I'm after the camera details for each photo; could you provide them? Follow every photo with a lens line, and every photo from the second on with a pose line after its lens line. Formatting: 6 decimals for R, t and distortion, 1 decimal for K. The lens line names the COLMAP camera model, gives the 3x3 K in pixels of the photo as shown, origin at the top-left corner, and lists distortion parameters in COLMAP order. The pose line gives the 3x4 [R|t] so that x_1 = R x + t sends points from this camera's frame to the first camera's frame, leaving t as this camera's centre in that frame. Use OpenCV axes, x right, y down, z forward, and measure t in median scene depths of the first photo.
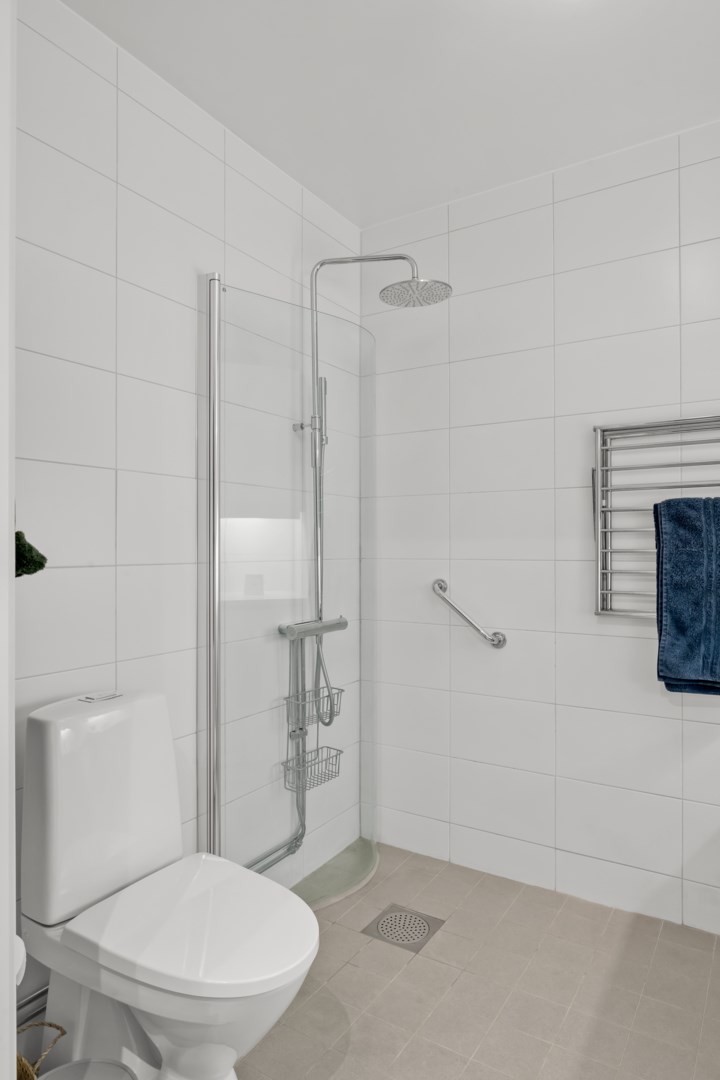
lens RADIAL K [[702.2, 0, 364.5], [0, 702.2, 533.8], [0, 0, 1]] dist [-0.002527, -0.001866]
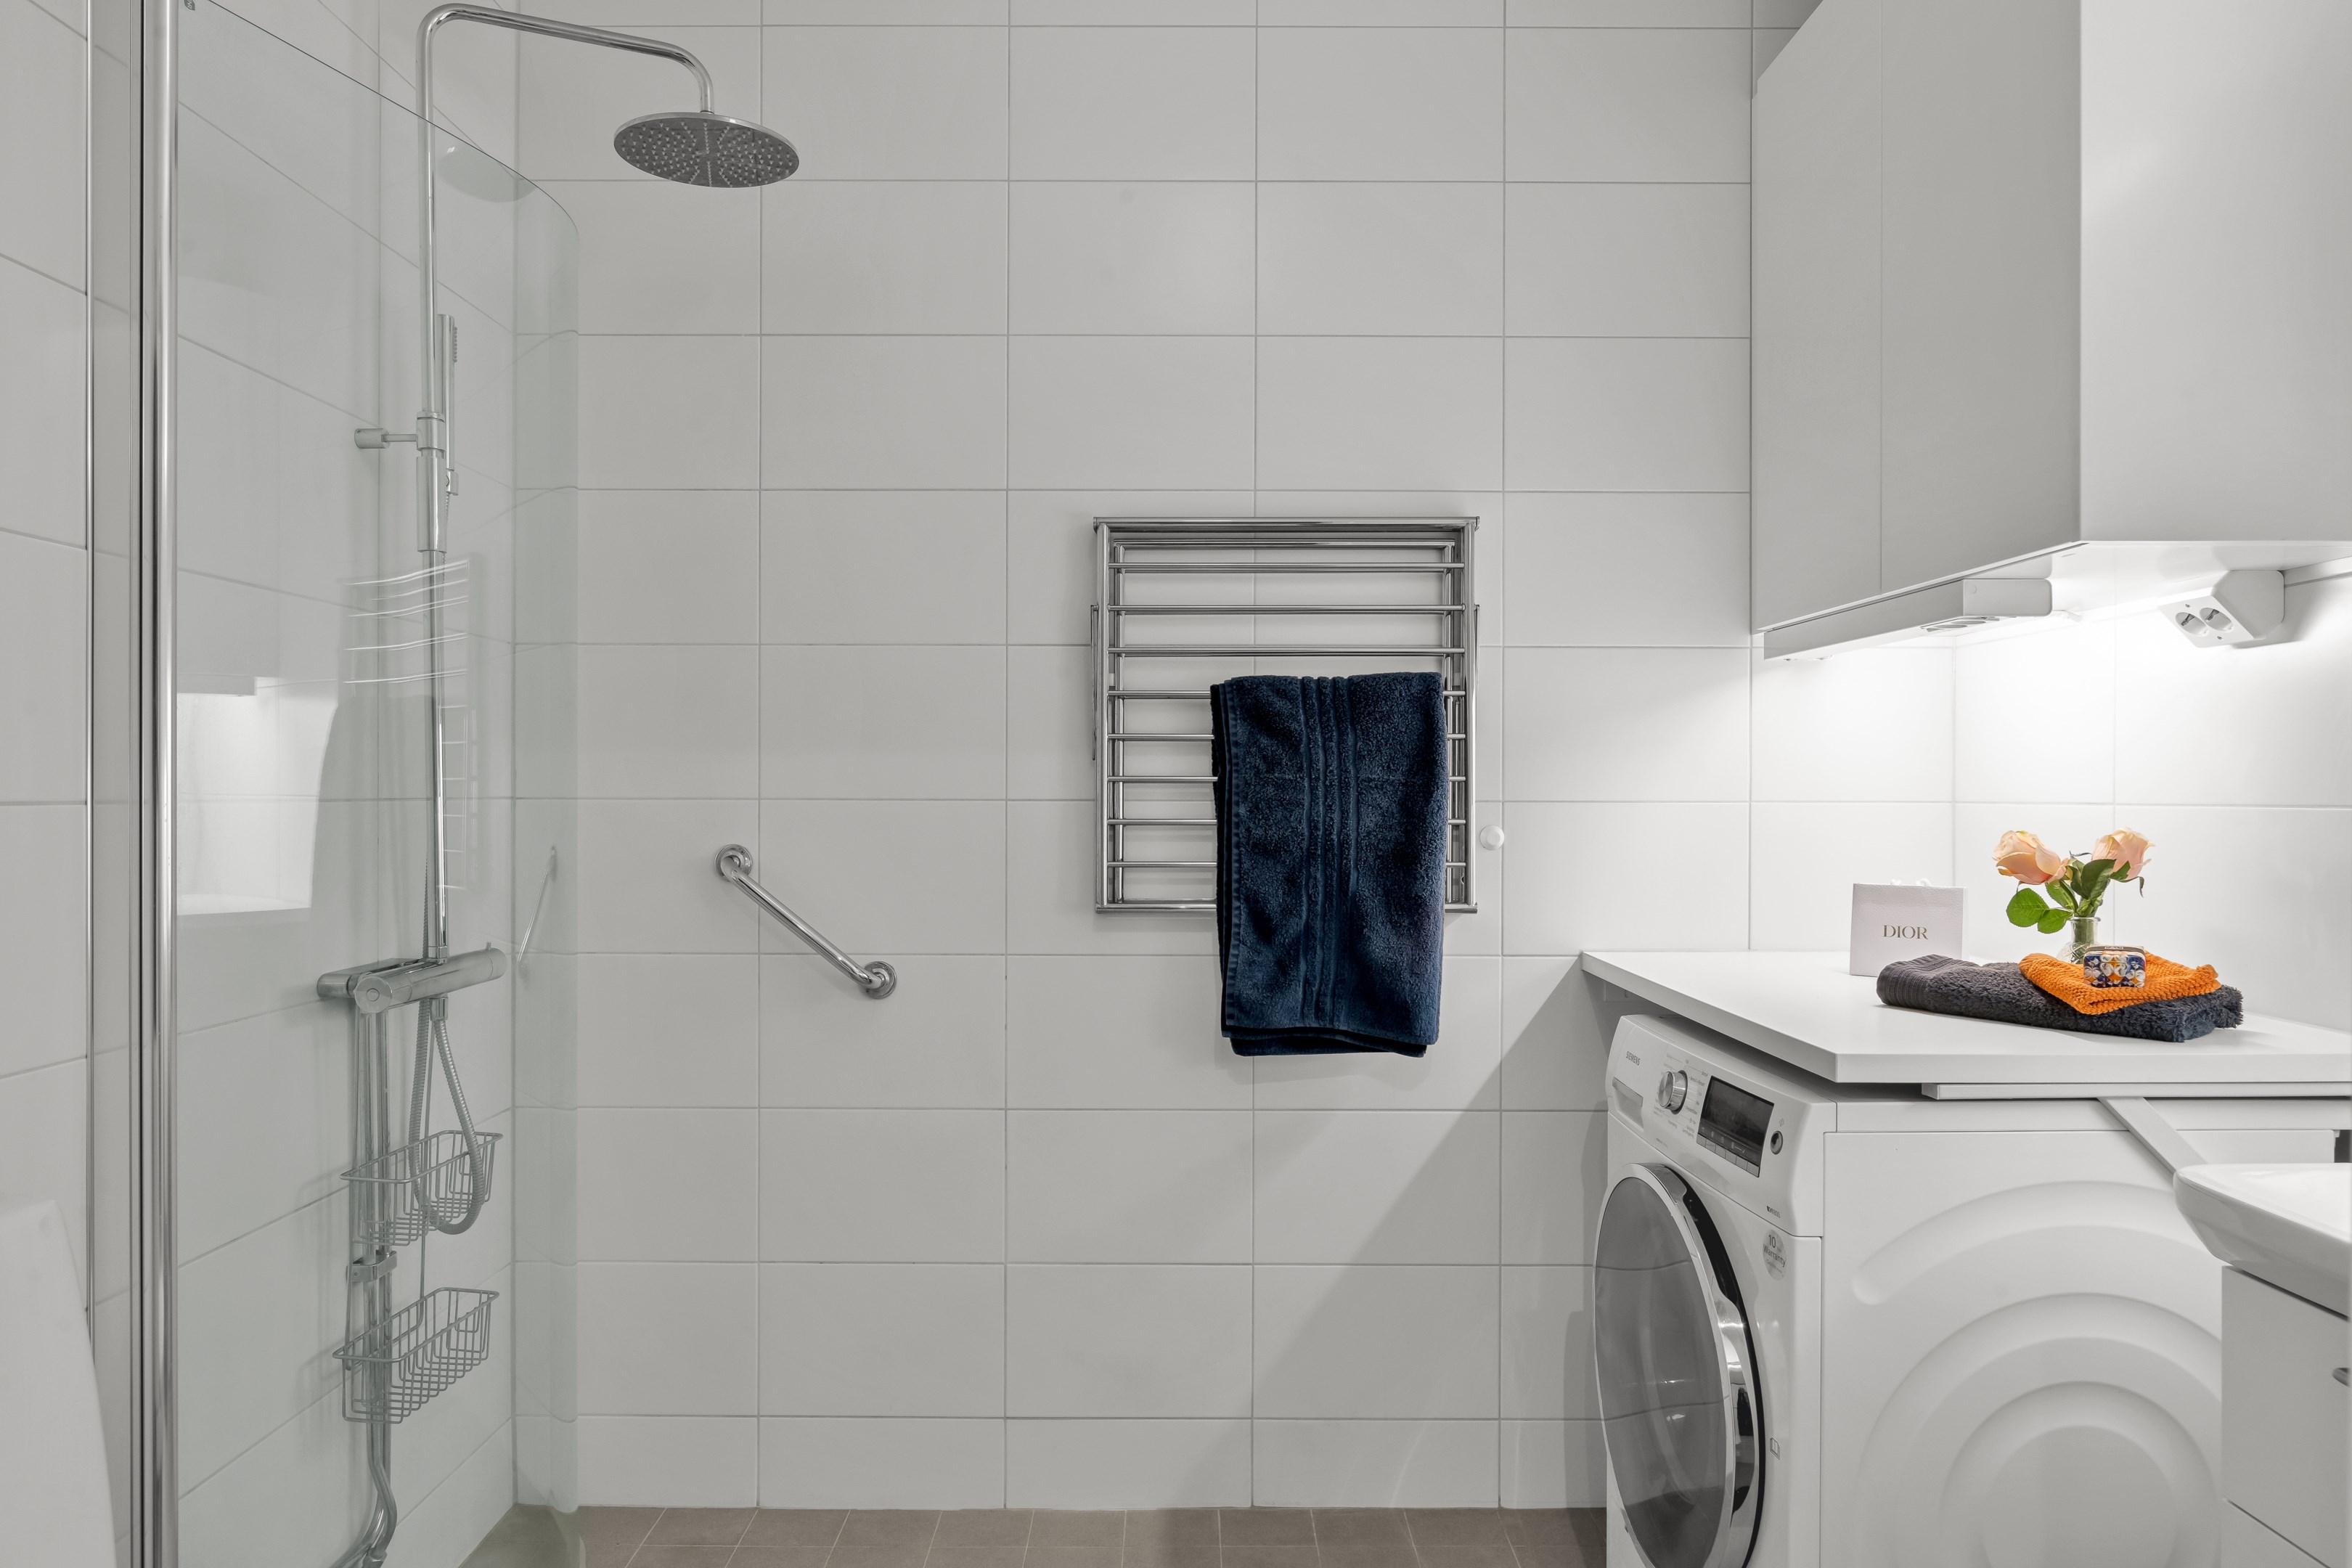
lens RADIAL K [[1549.7, 0, 1185.8], [0, 1549.7, 797.2], [0, 0, 1]] dist [-0.002048, -0.001238]
pose [[0.829804, 0.002684, 0.558048, -0.218080], [-0.012923, 0.999813, 0.014407, 0.021433], [-0.557905, -0.019167, 0.829683, 0.094410]]
